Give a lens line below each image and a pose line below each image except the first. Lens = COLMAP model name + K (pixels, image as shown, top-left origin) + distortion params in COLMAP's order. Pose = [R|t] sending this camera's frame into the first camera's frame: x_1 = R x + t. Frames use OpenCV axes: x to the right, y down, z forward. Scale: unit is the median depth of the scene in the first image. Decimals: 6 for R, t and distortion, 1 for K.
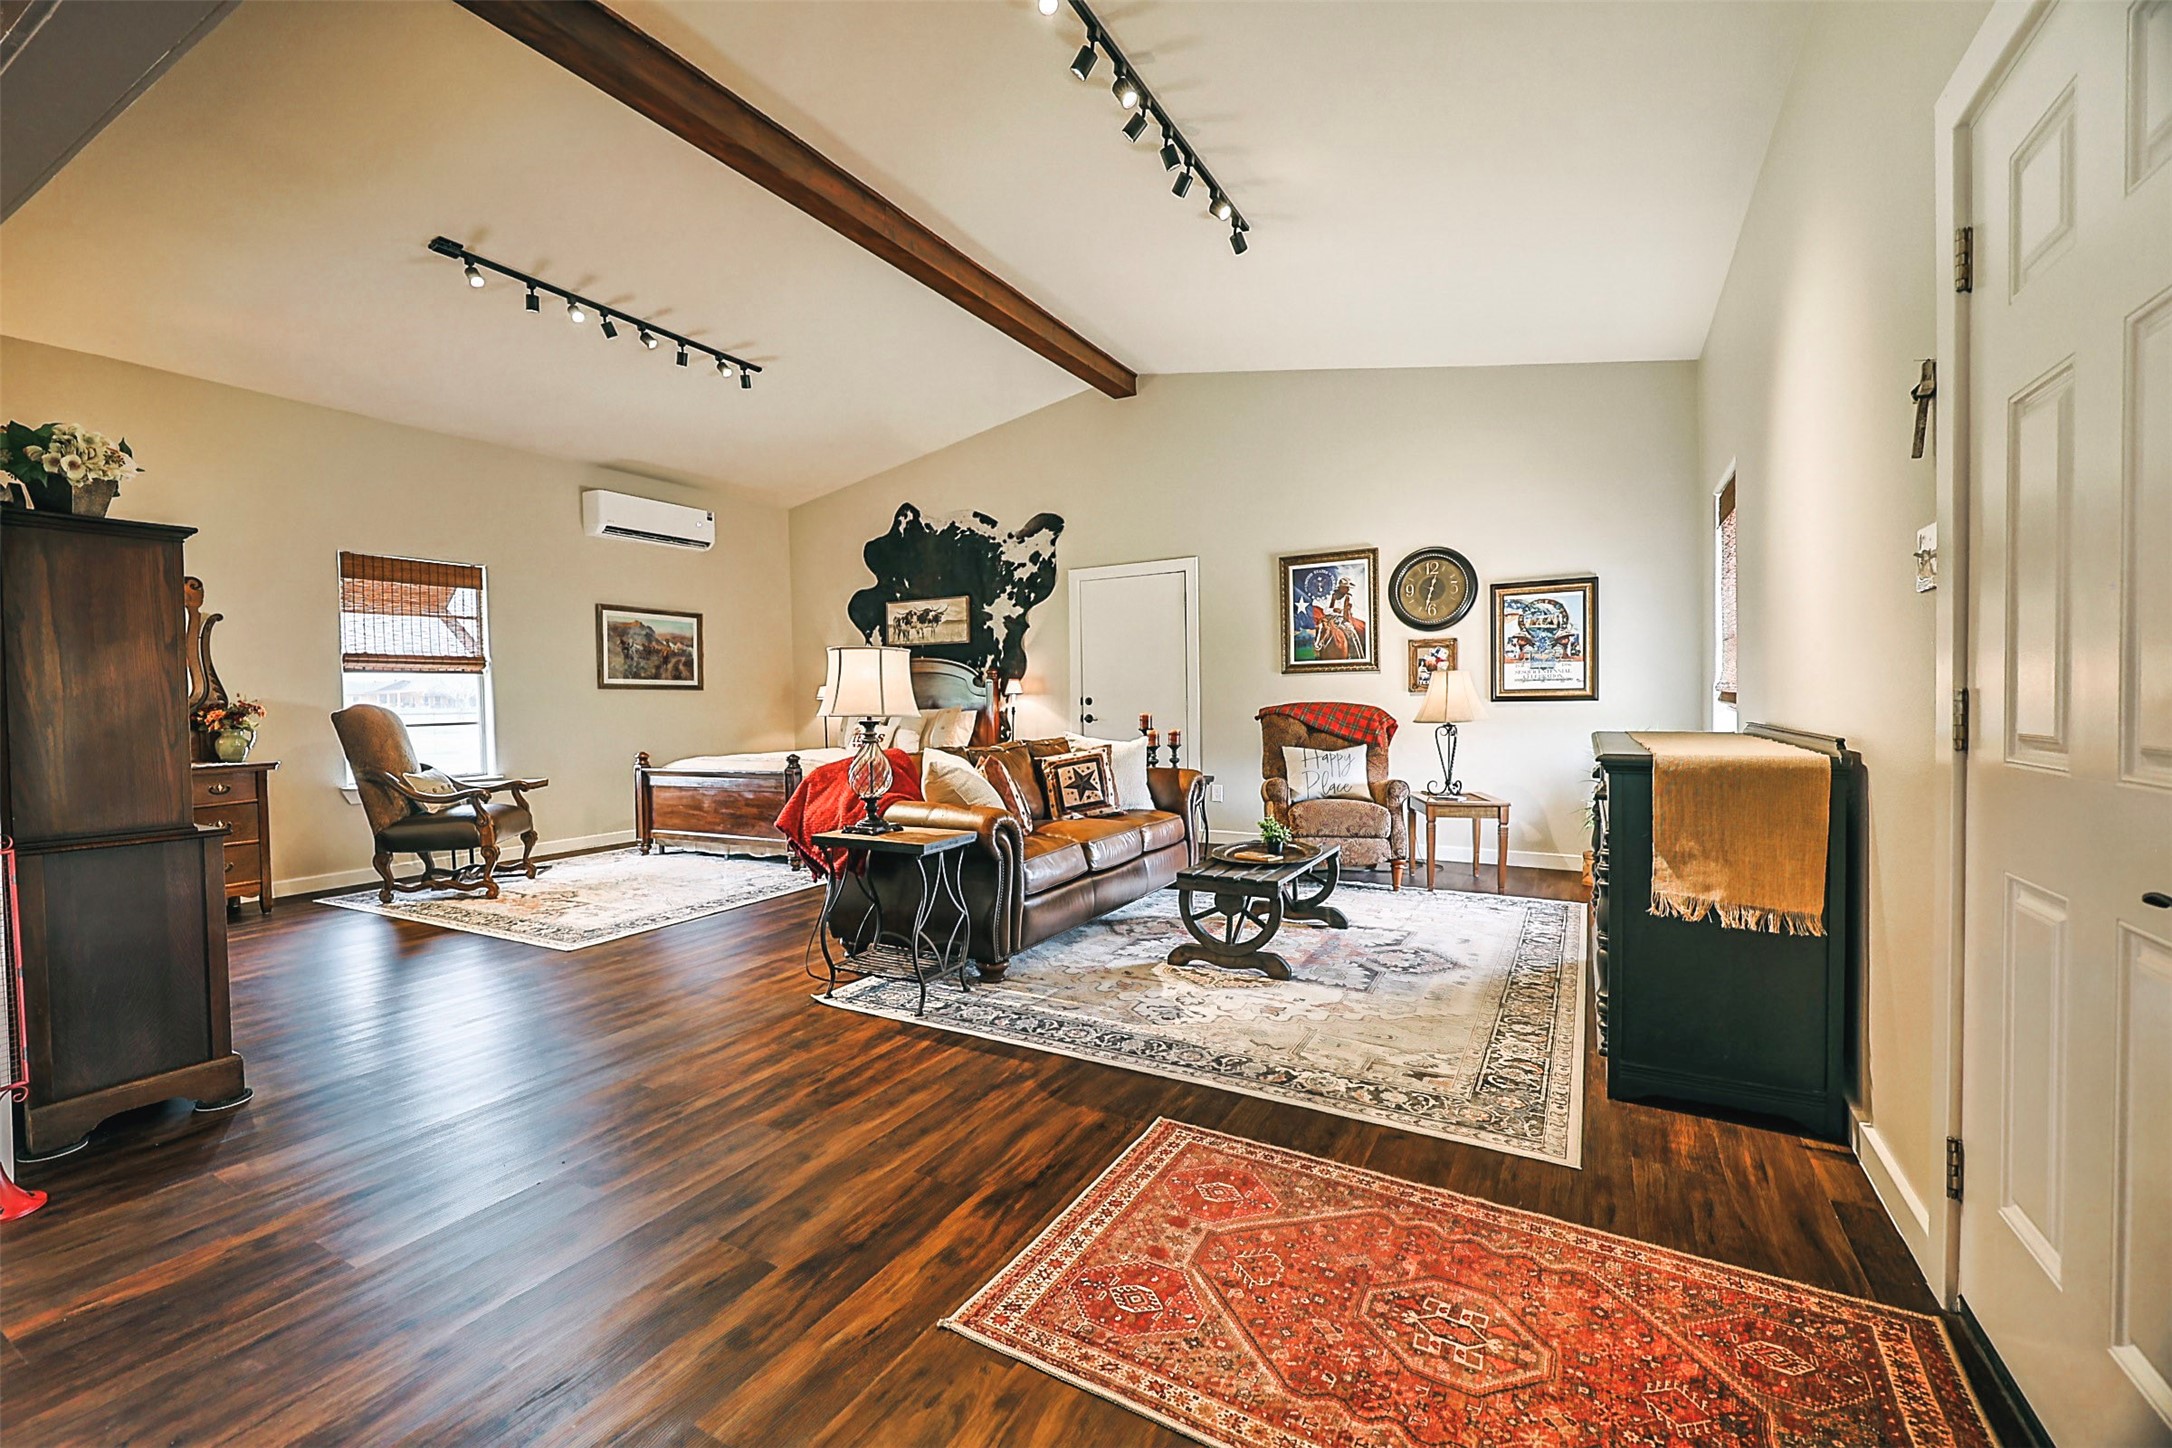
lens RADIAL K [[927.2, 0, 1072.4], [0, 927.2, 720.2], [0, 0, 1]] dist [0.001800, 0.000406]
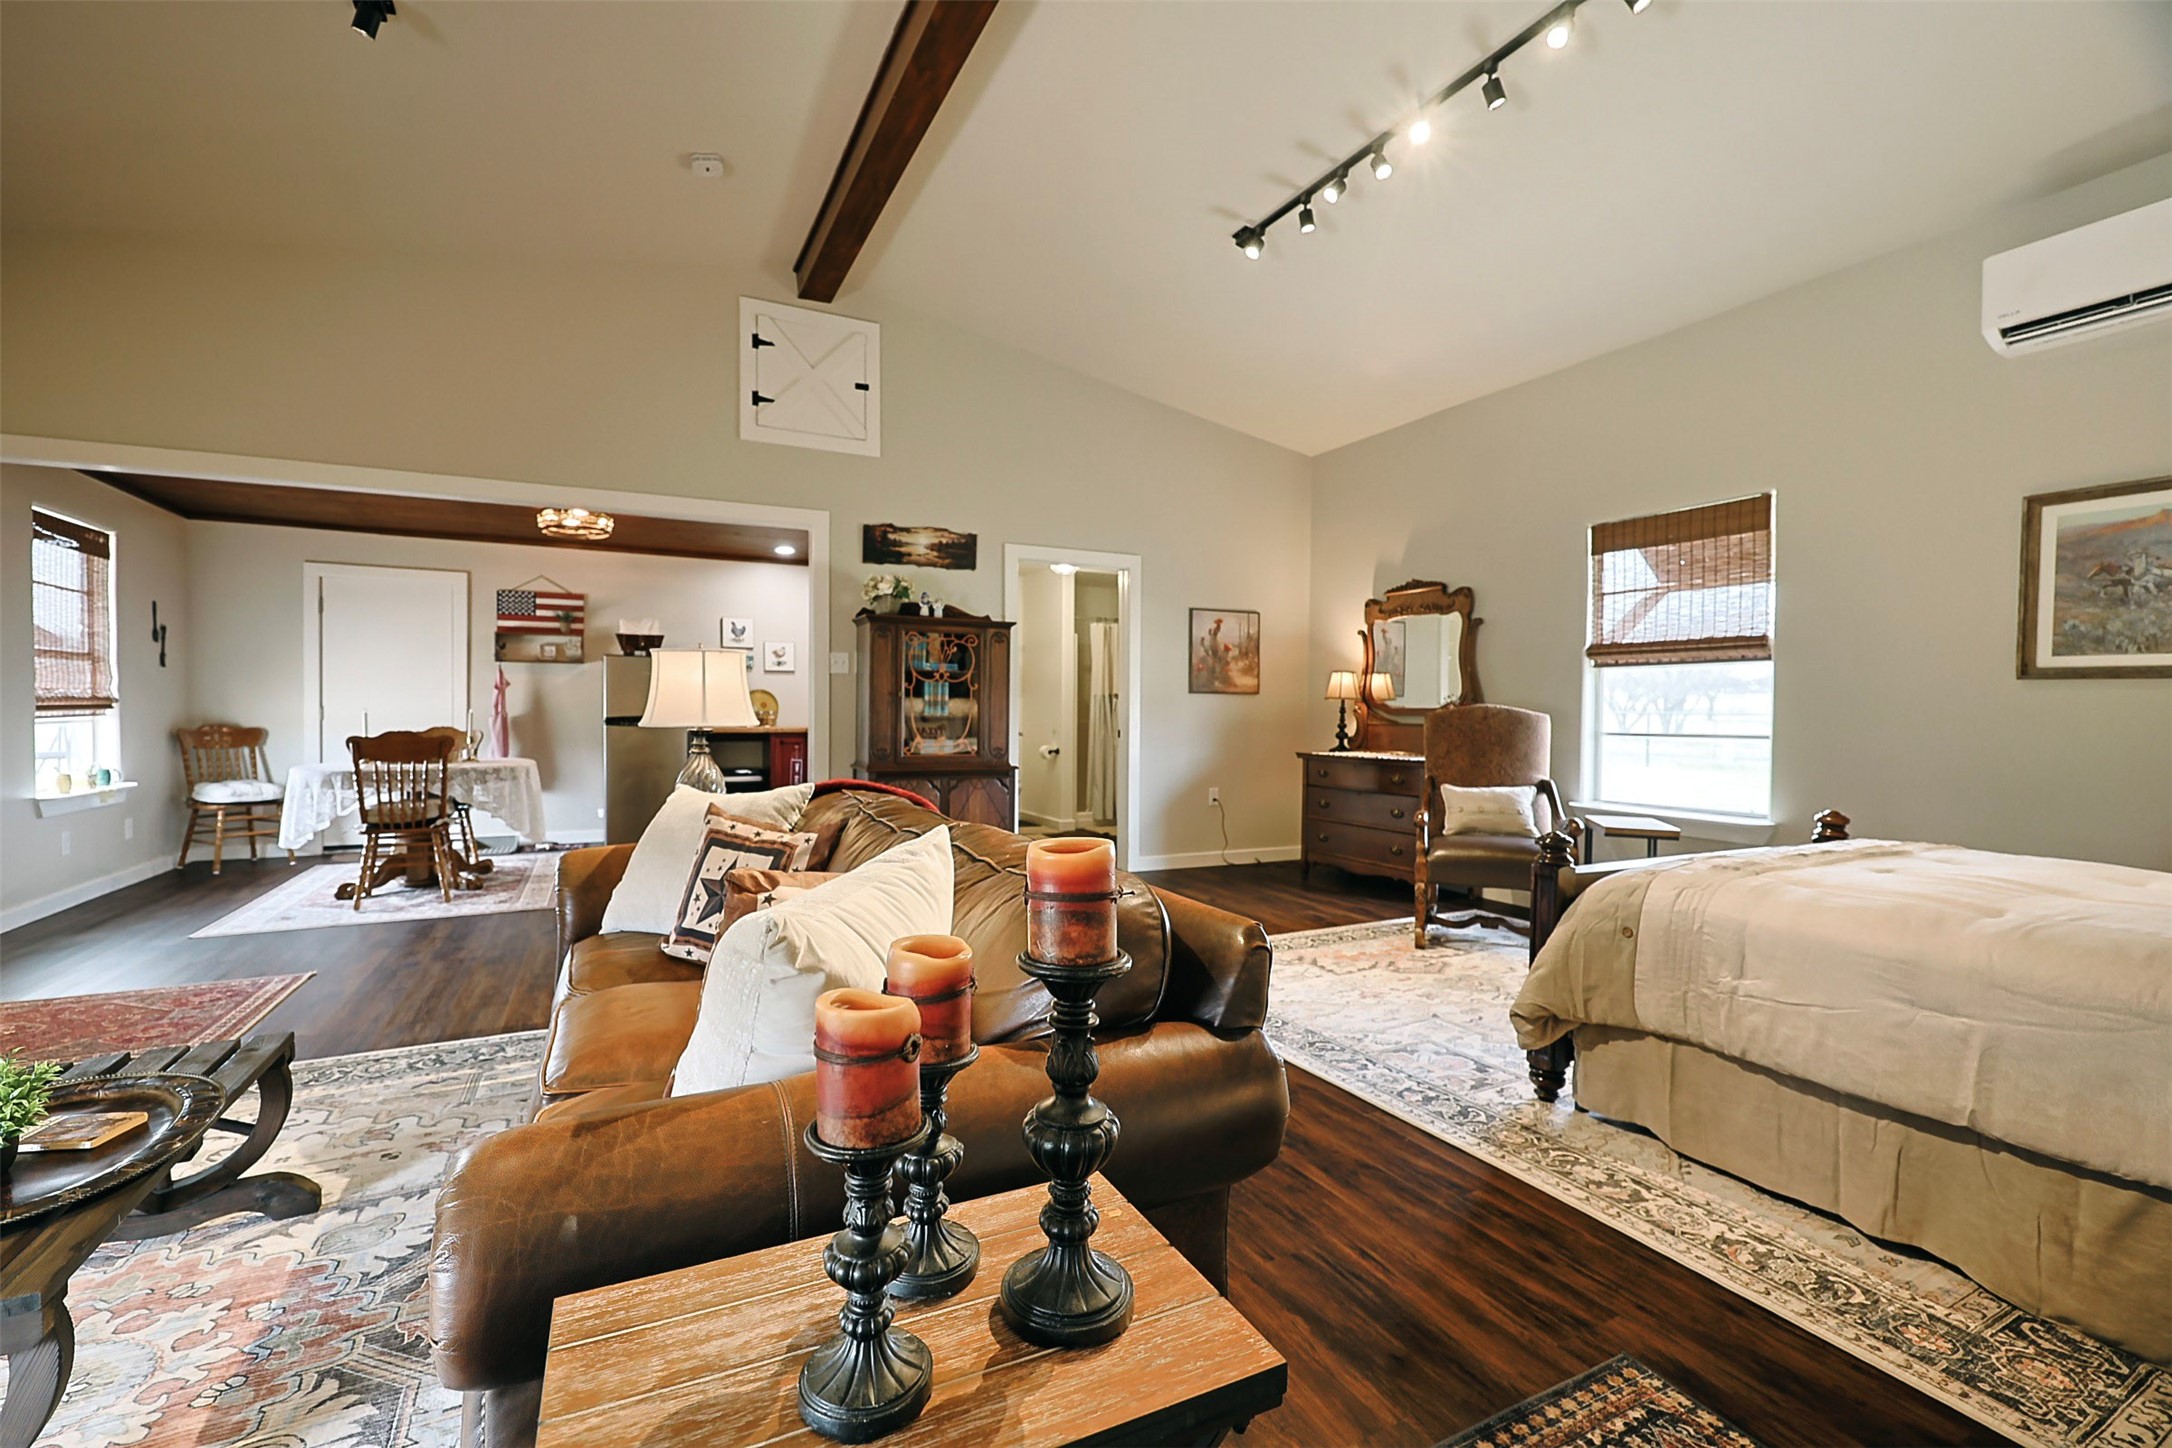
lens RADIAL K [[927.2, 0, 1077.1], [0, 927.2, 719.2], [0, 0, 1]] dist [0.001800, 0.000406]
pose [[-0.565112, 0.025449, -0.824622, 0.236905], [-0.014780, 0.999051, 0.040961, -0.038618], [0.824882, 0.035335, -0.564200, 1.338468]]
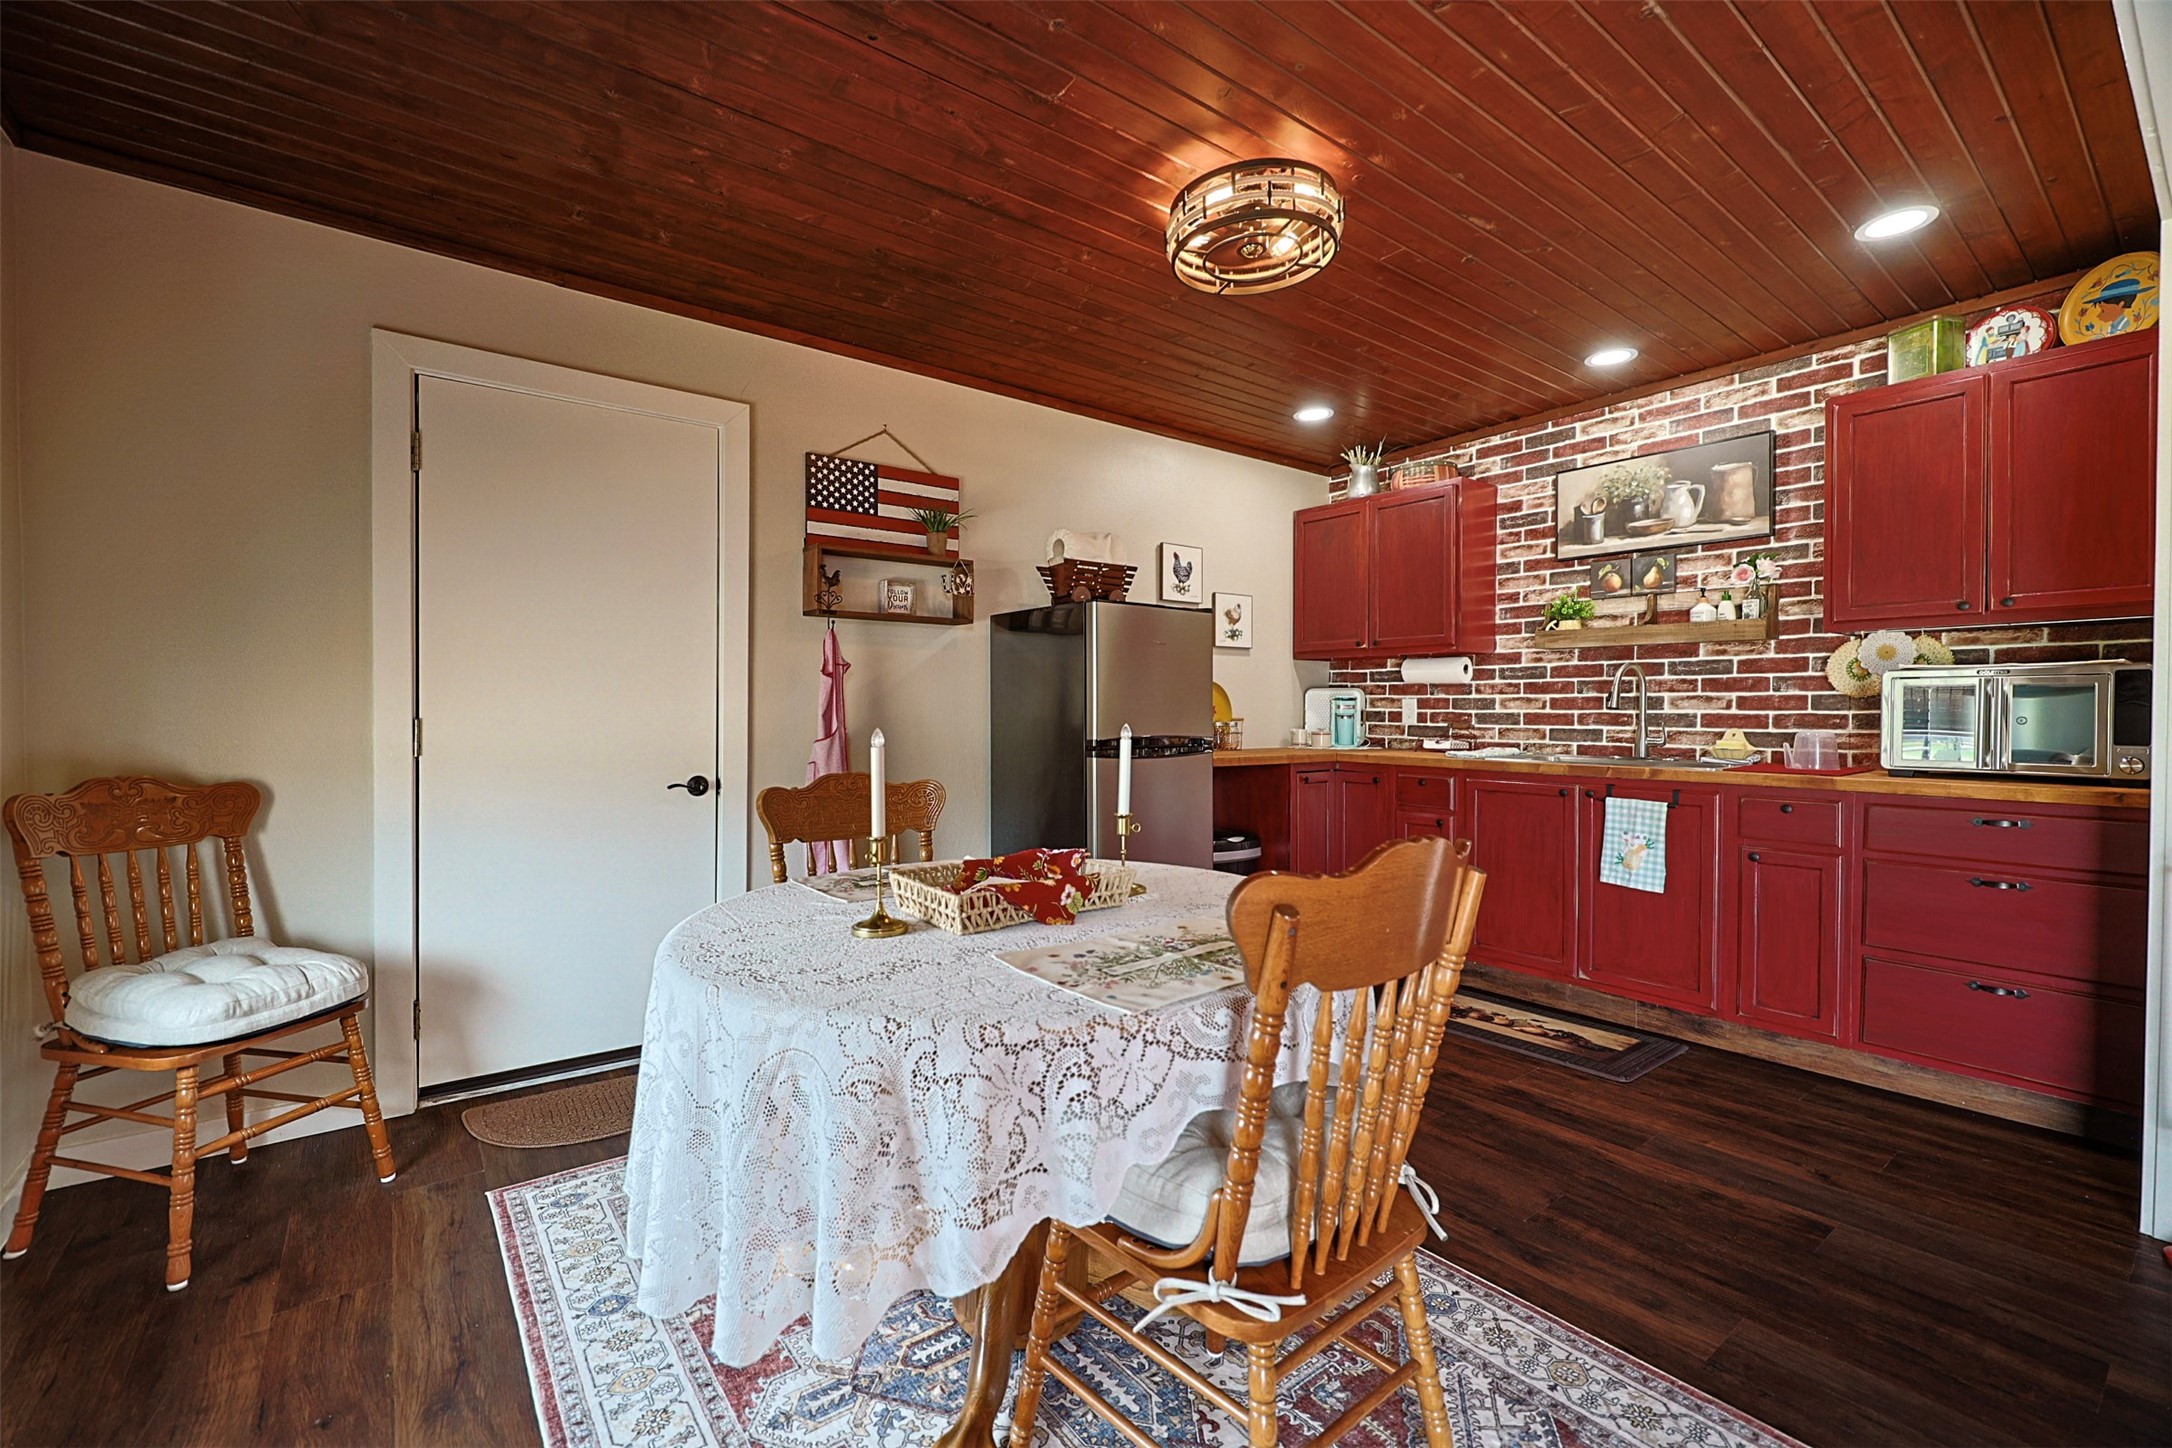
lens RADIAL K [[927.2, 0, 1076.6], [0, 927.2, 722.6], [0, 0, 1]] dist [0.001800, 0.000406]
pose [[-0.400917, 0.028683, -0.915665, 0.155380], [-0.016705, 0.999115, 0.038611, -0.024931], [0.915962, 0.030776, -0.400083, 0.804868]]
